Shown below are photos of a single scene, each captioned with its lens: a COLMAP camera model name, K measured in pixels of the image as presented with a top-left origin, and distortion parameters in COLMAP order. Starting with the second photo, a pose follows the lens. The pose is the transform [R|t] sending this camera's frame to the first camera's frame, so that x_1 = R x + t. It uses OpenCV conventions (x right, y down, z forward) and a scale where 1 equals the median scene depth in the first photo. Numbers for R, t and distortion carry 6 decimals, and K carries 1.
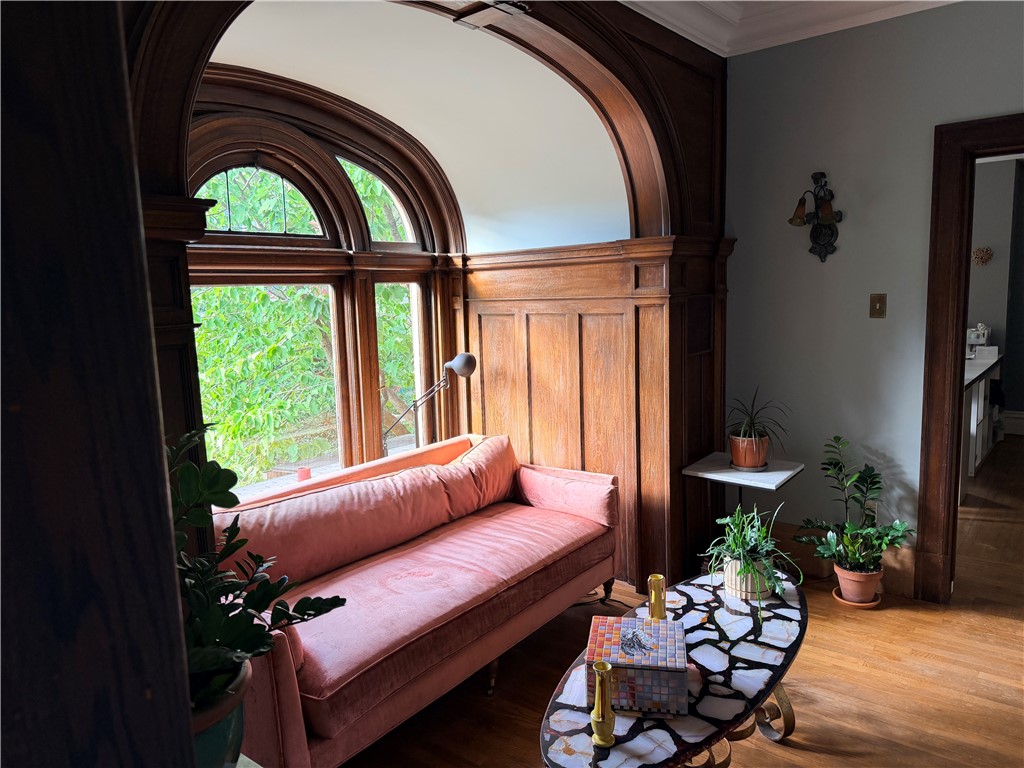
lens RADIAL K [[714.5, 0, 521.4], [0, 714.5, 386.5], [0, 0, 1]] dist [0.065166, -0.082487]
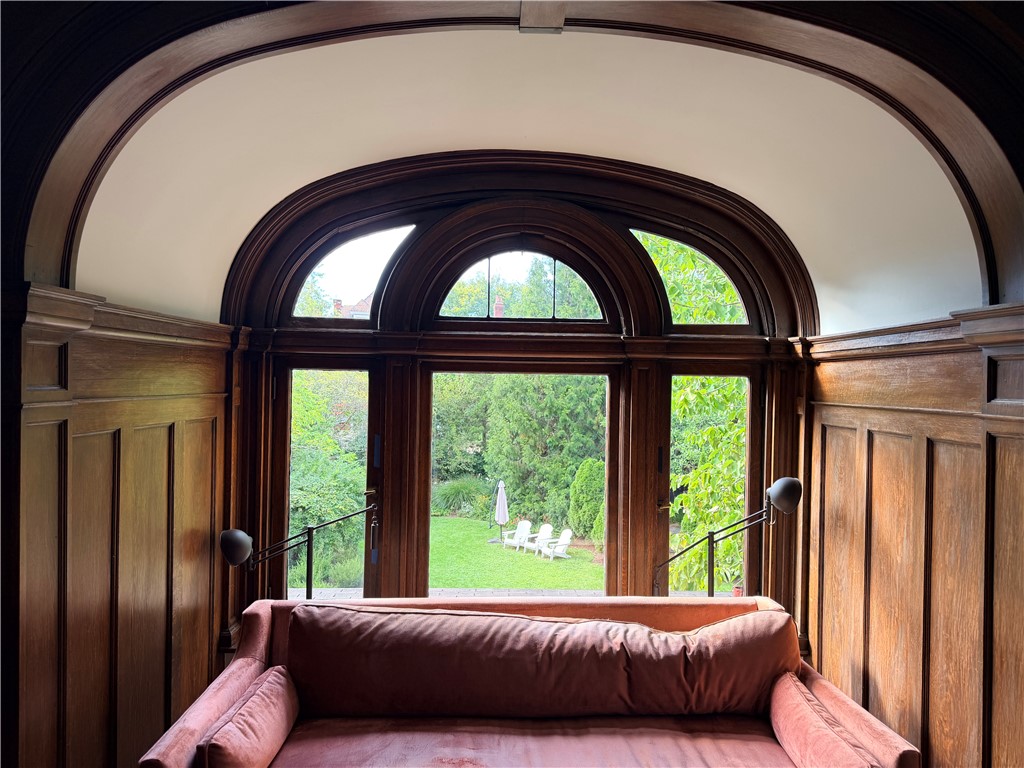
lens RADIAL K [[714.5, 0, 506.6], [0, 714.5, 385.6], [0, 0, 1]] dist [0.065166, -0.082487]
pose [[0.634289, 0.043629, -0.771864, 0.317724], [-0.138668, 0.988635, -0.058070, -0.063735], [0.760558, 0.143866, 0.633130, 0.373493]]
